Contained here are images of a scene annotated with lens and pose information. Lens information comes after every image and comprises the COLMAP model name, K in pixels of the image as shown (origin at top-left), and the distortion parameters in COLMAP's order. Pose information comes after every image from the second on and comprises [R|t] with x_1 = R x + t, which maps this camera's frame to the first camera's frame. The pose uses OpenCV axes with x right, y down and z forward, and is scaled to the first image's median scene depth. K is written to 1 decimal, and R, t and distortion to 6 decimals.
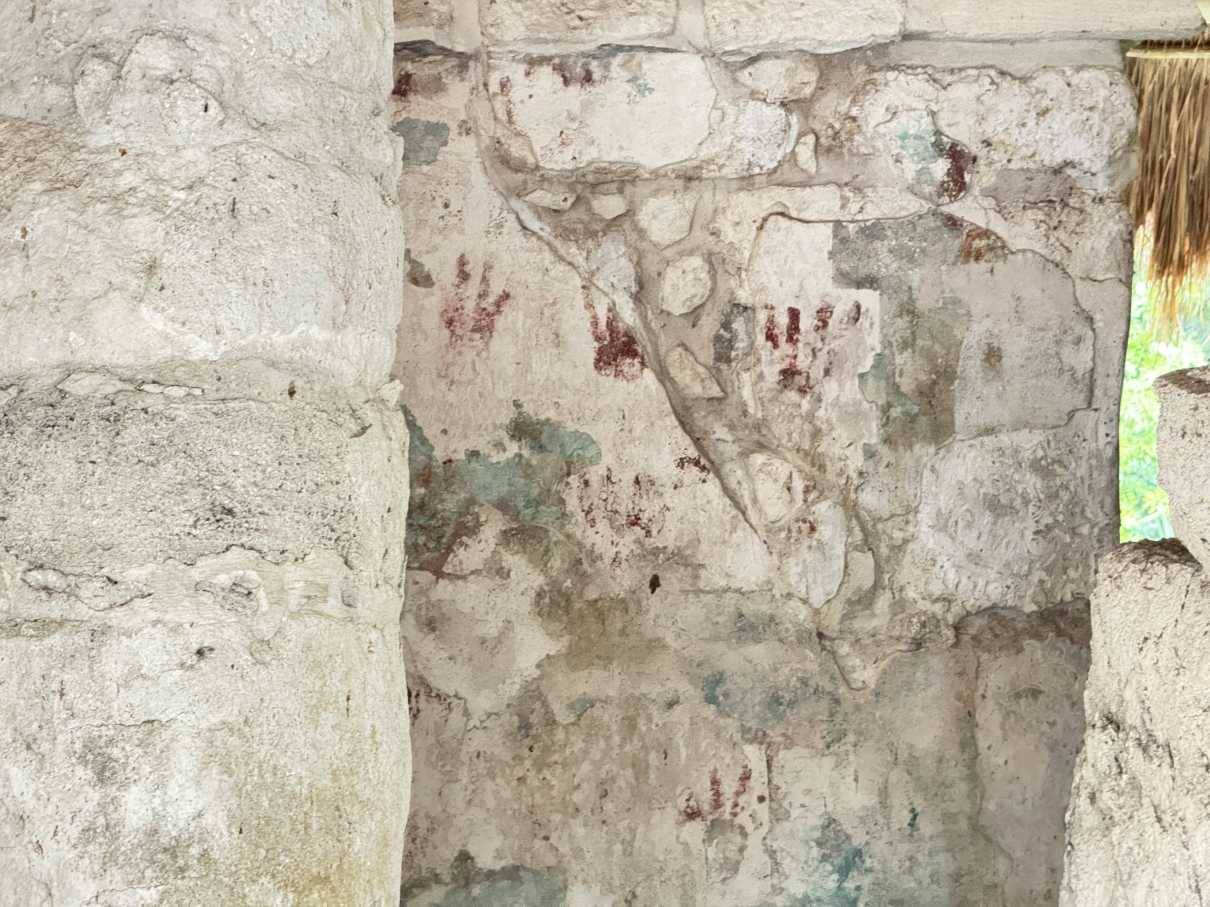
lens RADIAL K [[4274.4, 0, 604.6], [0, 4274.4, 454.0], [0, 0, 1]] dist [0.215359, 0.000000]
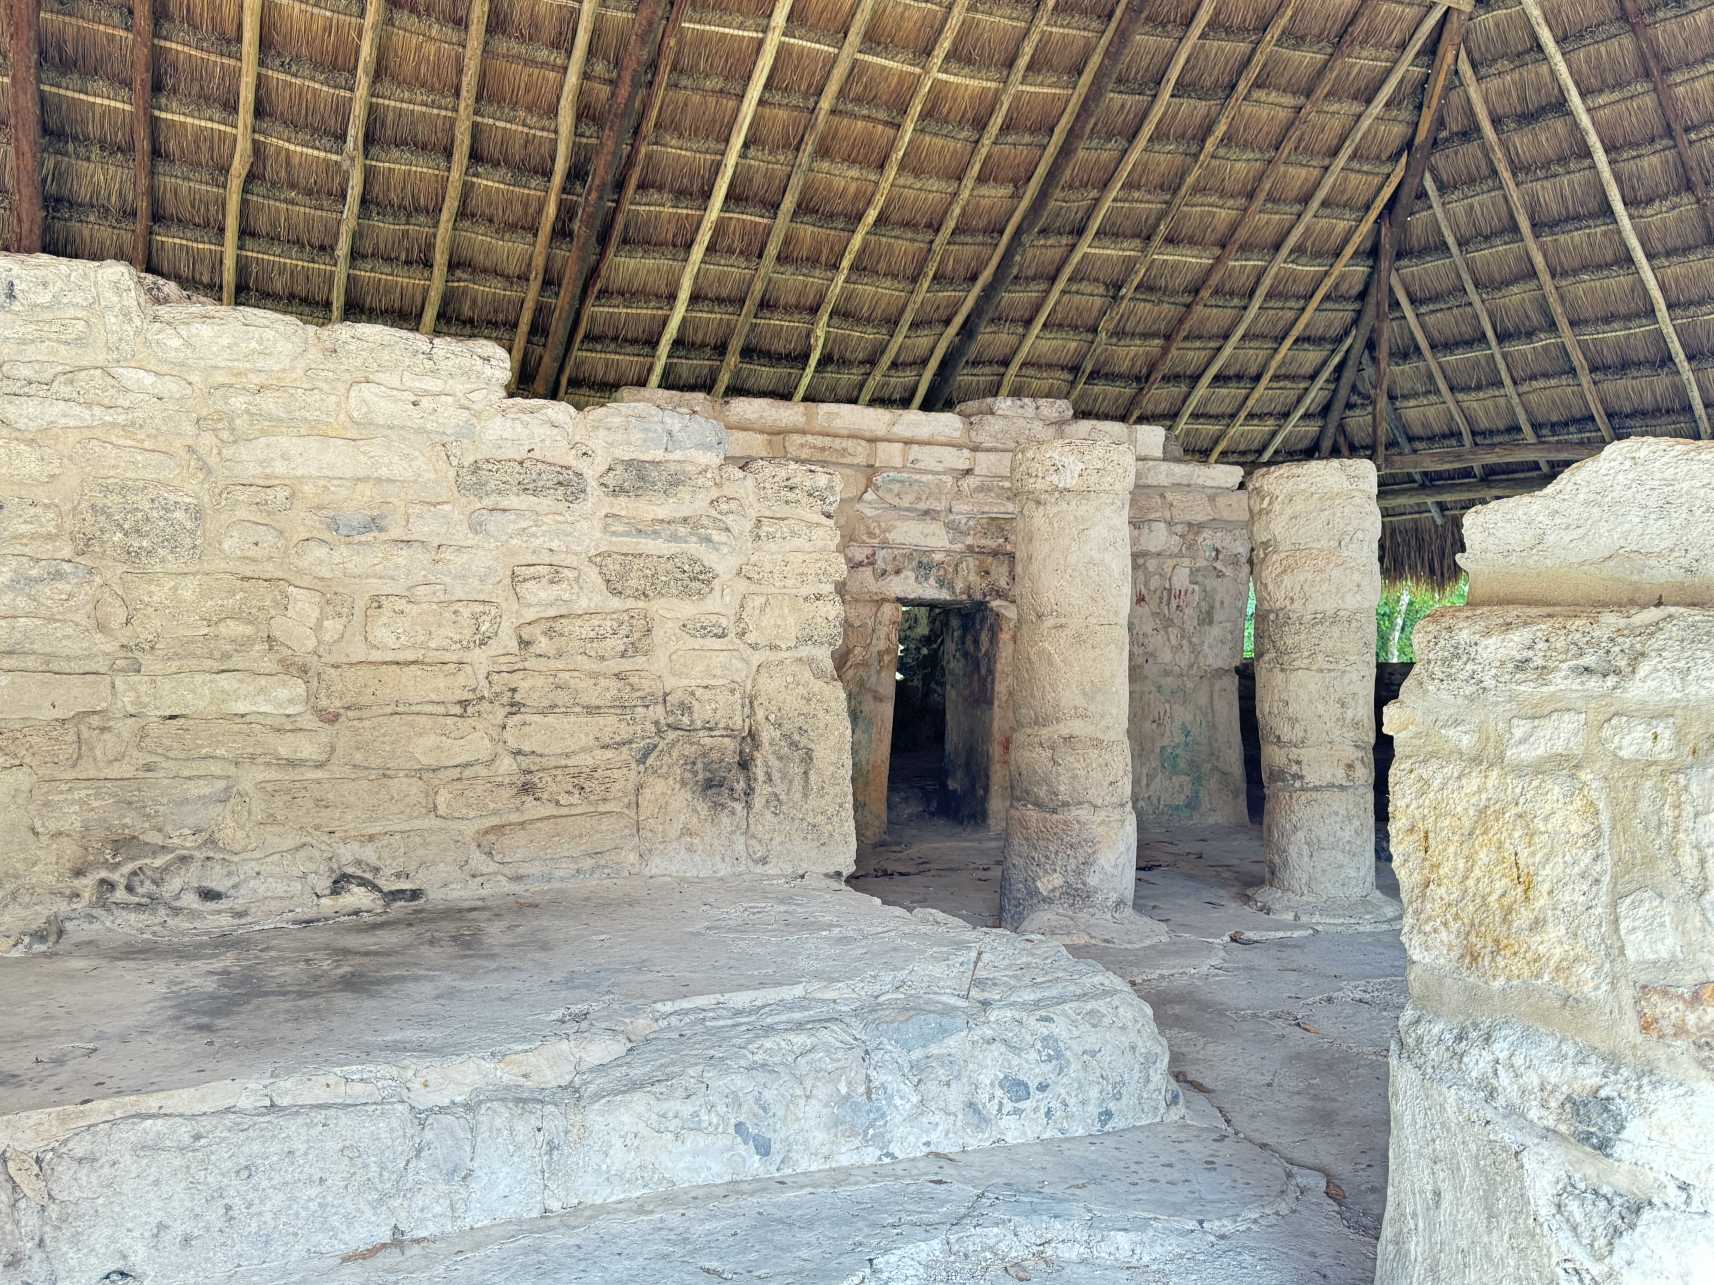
lens RADIAL K [[1399.6, 0, 857.3], [0, 1399.6, 651.1], [0, 0, 1]] dist [0.055318, -0.059969]
pose [[0.947859, 0.010926, 0.318504, -0.630001], [-0.018102, 0.999644, 0.019581, 0.001613], [-0.318176, -0.024325, 0.947719, -0.098298]]
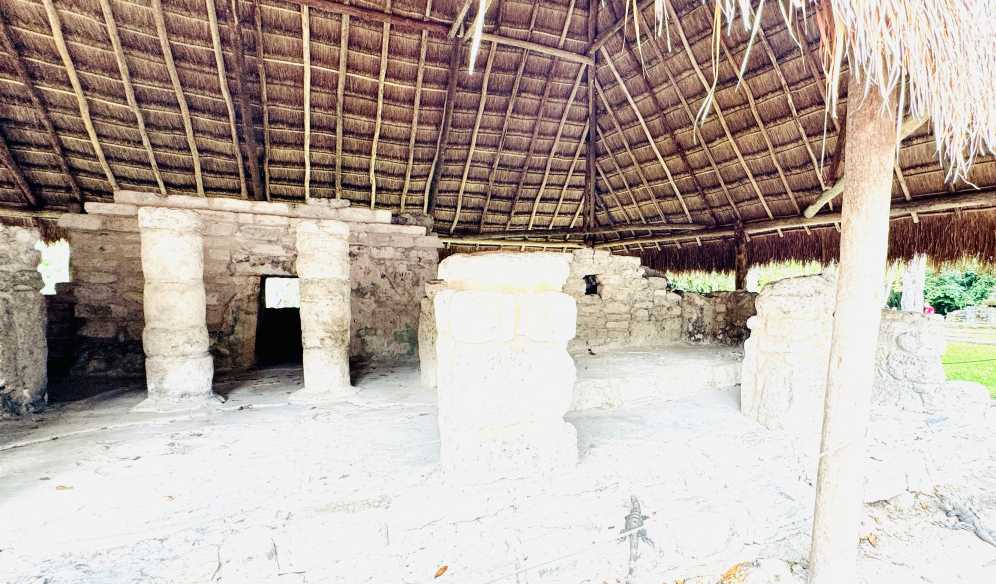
lens RADIAL K [[476.1, 0, 589.4], [0, 476.1, 310.7], [0, 0, 1]] dist [0.004120, 0.000909]
pose [[0.935790, 0.006729, 0.352494, 0.061801], [-0.023622, 0.998768, 0.043645, -0.003942], [-0.351766, -0.049169, 0.934796, -0.218219]]
